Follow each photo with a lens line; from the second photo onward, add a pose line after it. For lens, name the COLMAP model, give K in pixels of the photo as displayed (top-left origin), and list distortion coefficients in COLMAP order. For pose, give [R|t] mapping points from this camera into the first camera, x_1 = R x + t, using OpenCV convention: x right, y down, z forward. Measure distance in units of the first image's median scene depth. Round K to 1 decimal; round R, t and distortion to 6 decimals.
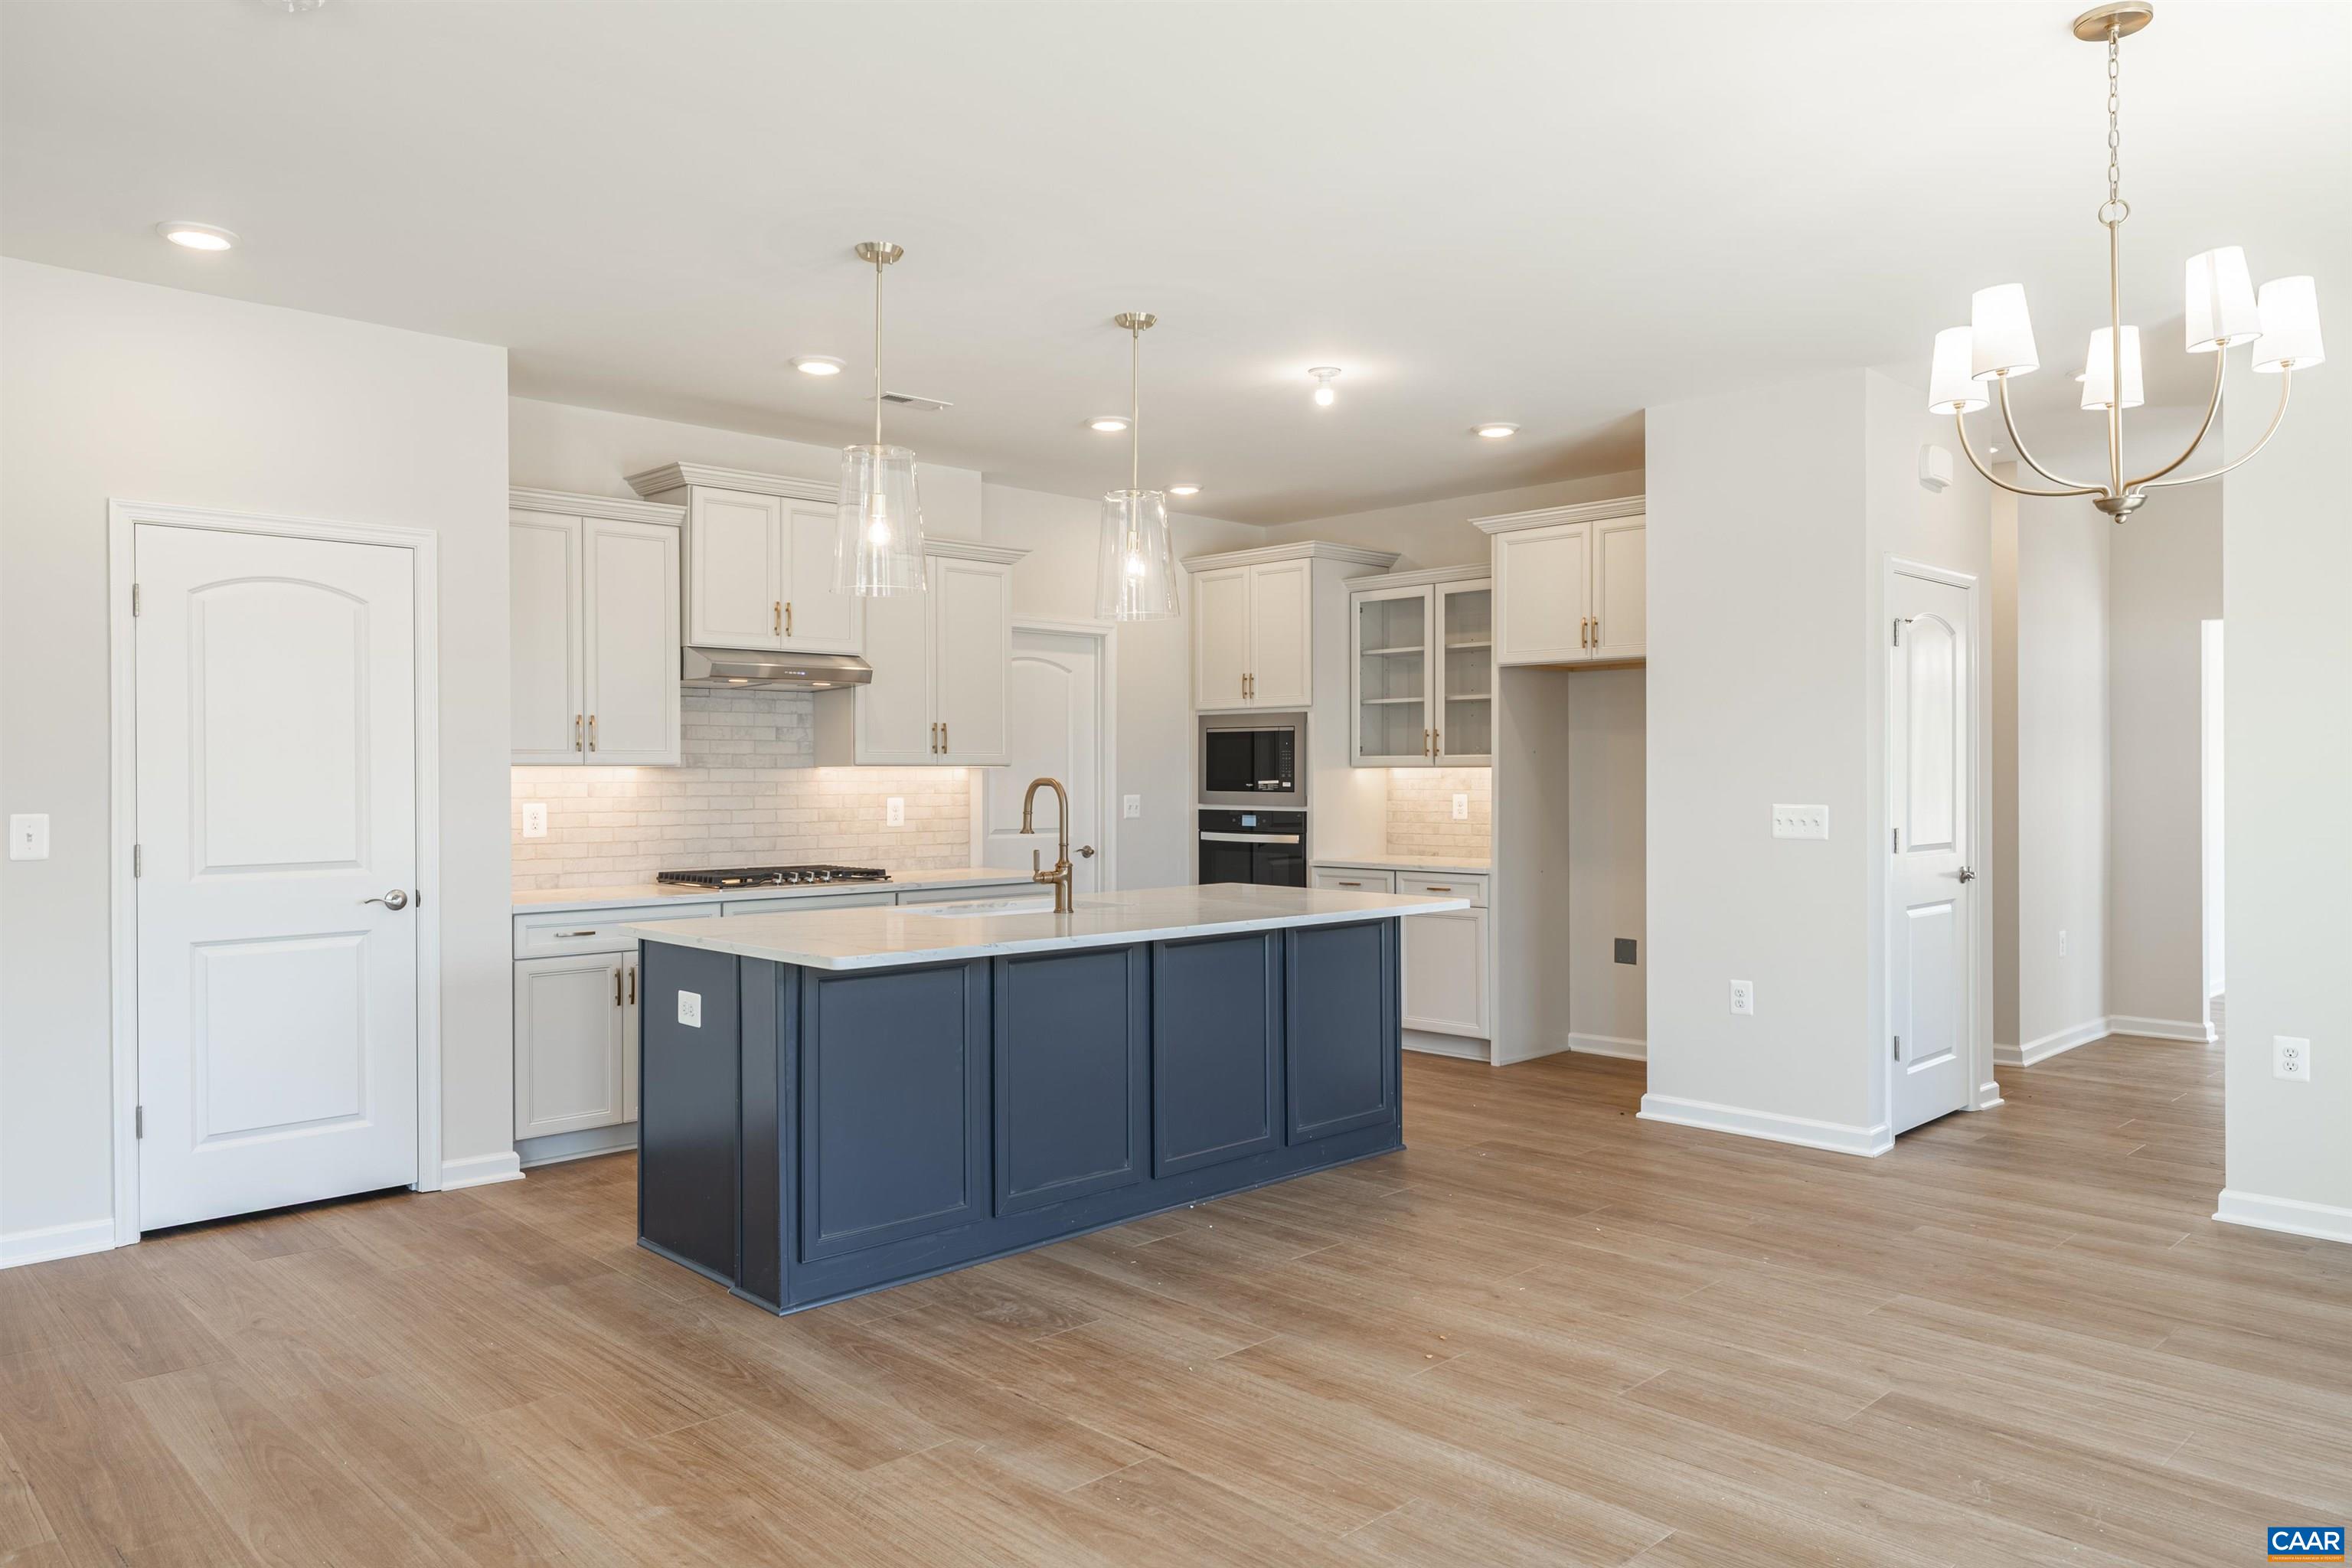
lens RADIAL K [[1584.2, 0, 1177.9], [0, 1584.2, 772.1], [0, 0, 1]] dist [0.005334, 0.003164]
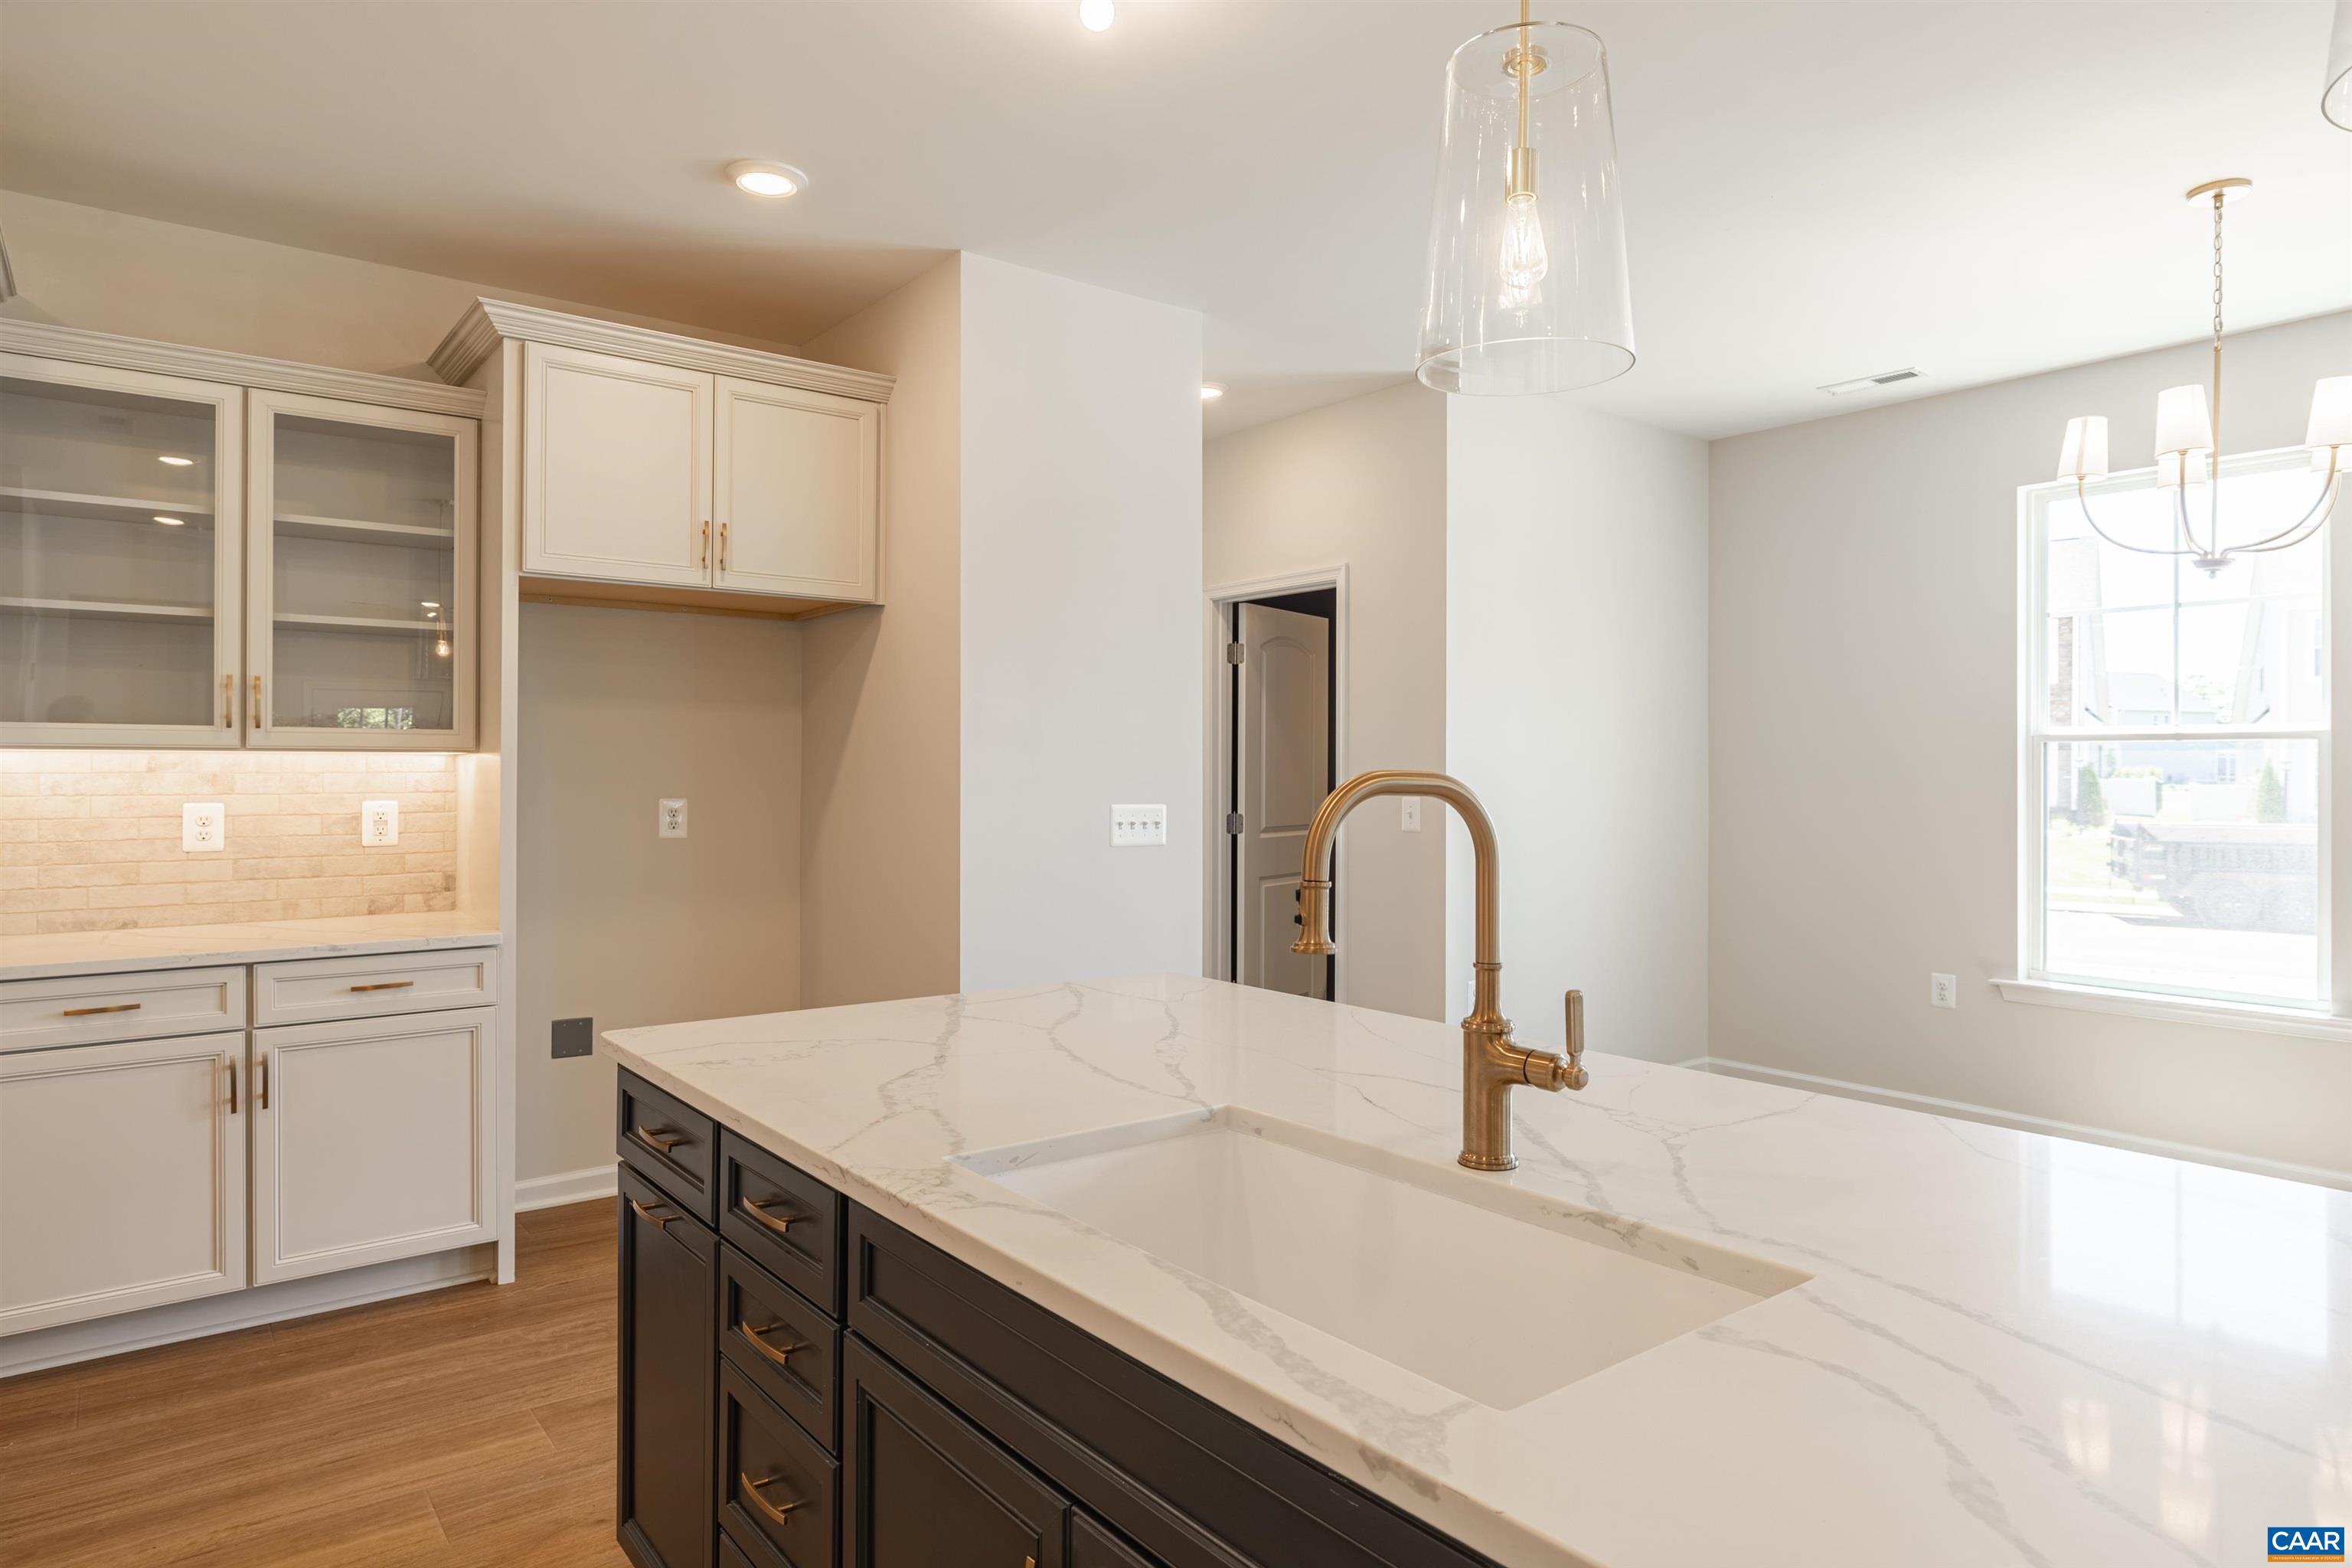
lens RADIAL K [[1377.3, 0, 1172.4], [0, 1377.3, 773.8], [0, 0, 1]] dist [-0.002046, 0.003098]
pose [[0.116639, 0.000222, 0.993174, -0.375027], [-0.005404, 0.999985, 0.000412, 0.004208], [-0.993160, -0.005415, 0.116639, 1.026051]]
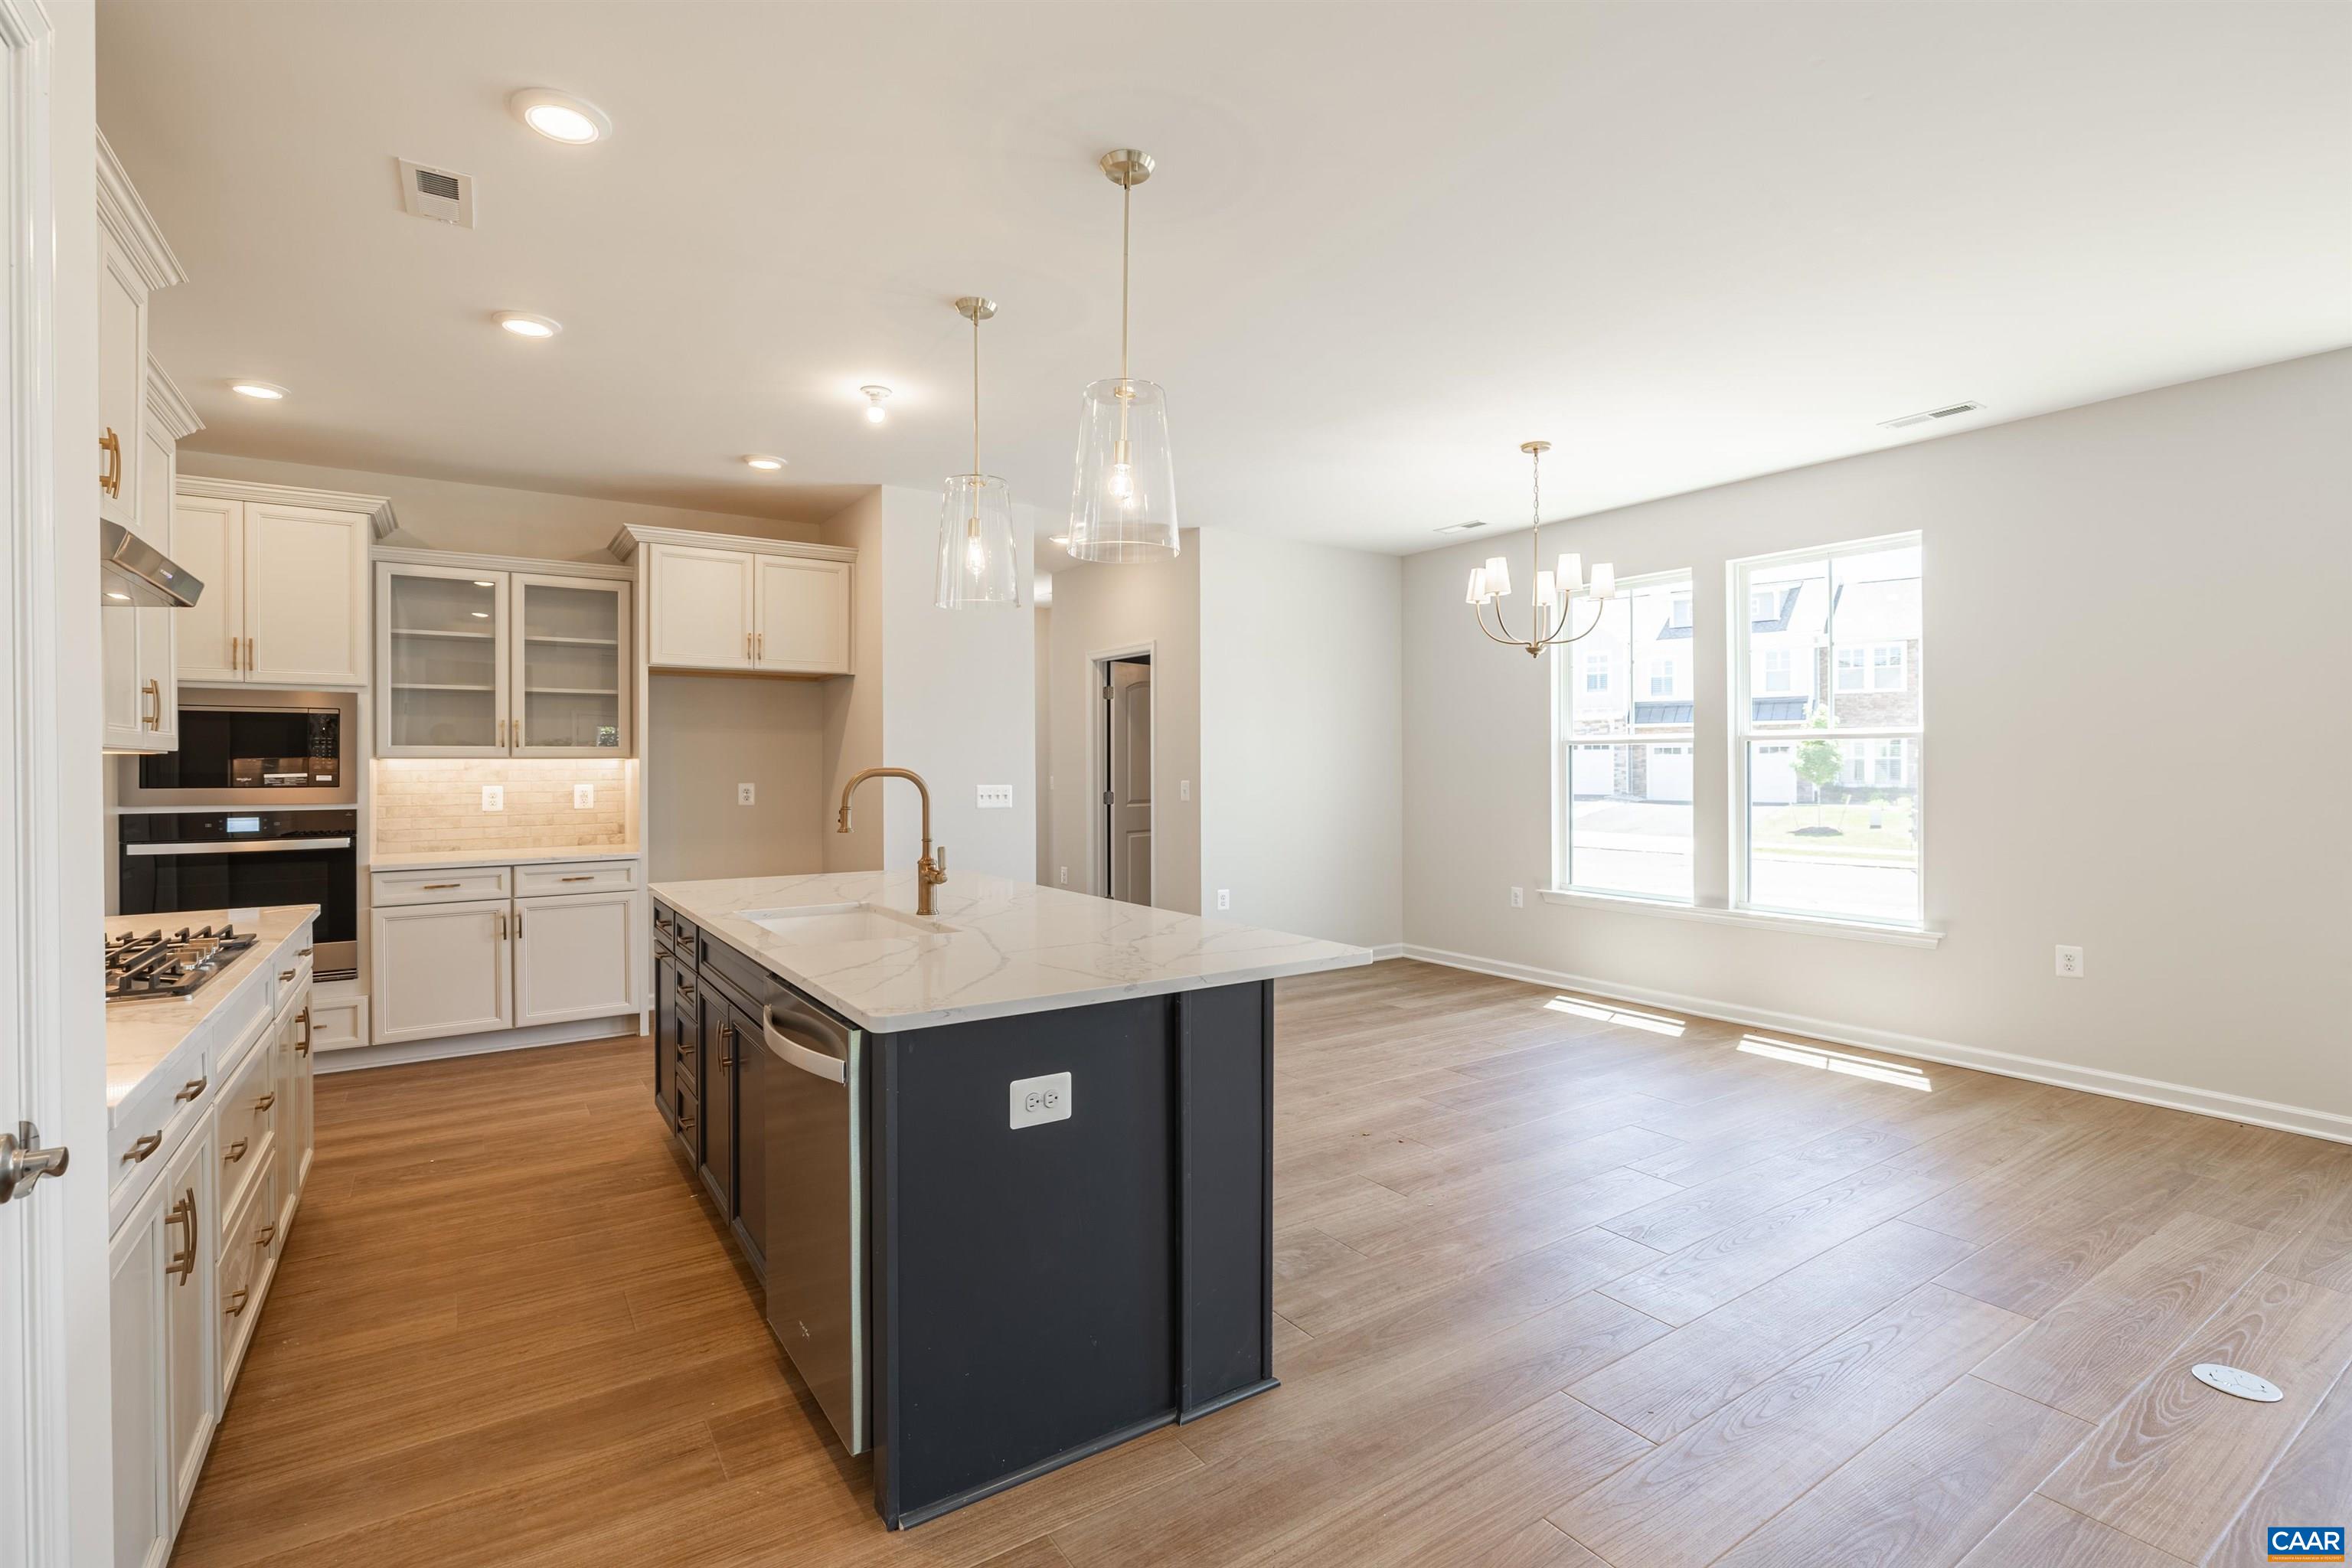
lens RADIAL K [[1075.7, 0, 1173.7], [0, 1075.7, 772.7], [0, 0, 1]] dist [-0.001487, 0.000095]
pose [[0.184548, -0.006573, 0.982802, -0.655552], [0.000326, 0.999978, 0.006627, 0.002183], [-0.982823, -0.000903, 0.184546, 0.739590]]
